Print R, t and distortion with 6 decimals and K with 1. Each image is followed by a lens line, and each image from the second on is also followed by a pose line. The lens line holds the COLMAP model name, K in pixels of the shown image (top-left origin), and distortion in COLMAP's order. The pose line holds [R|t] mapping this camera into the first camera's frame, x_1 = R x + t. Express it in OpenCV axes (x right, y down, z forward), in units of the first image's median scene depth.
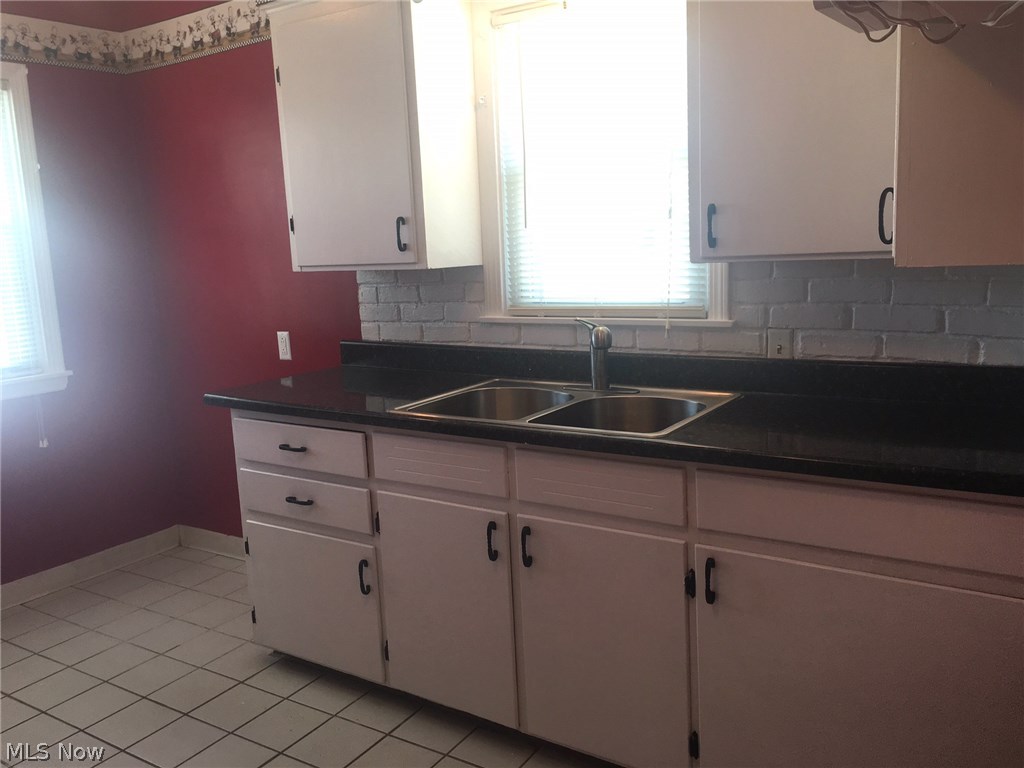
lens RADIAL K [[873.0, 0, 512.3], [0, 873.0, 384.2], [0, 0, 1]] dist [0.047204, -0.005545]
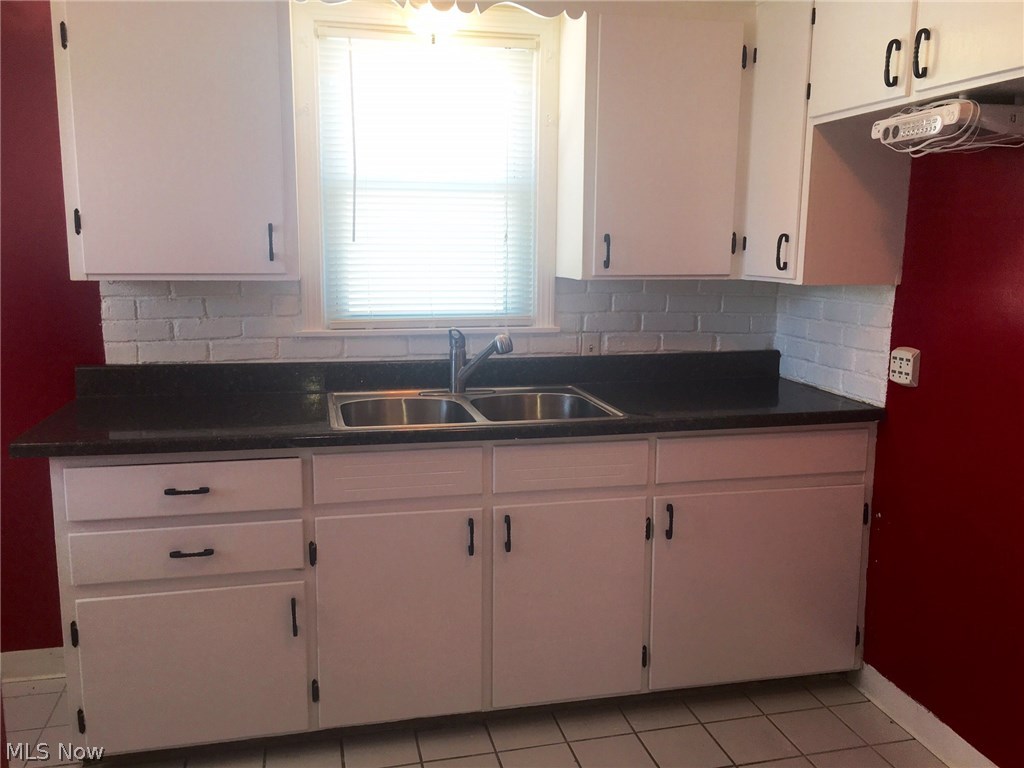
lens RADIAL K [[873.0, 0, 513.1], [0, 873.0, 384.0], [0, 0, 1]] dist [0.047204, -0.005545]
pose [[0.685090, -0.068912, 0.725191, -0.652785], [0.084621, 0.996304, 0.014734, -0.015299], [-0.723526, 0.051273, 0.688390, 0.192686]]
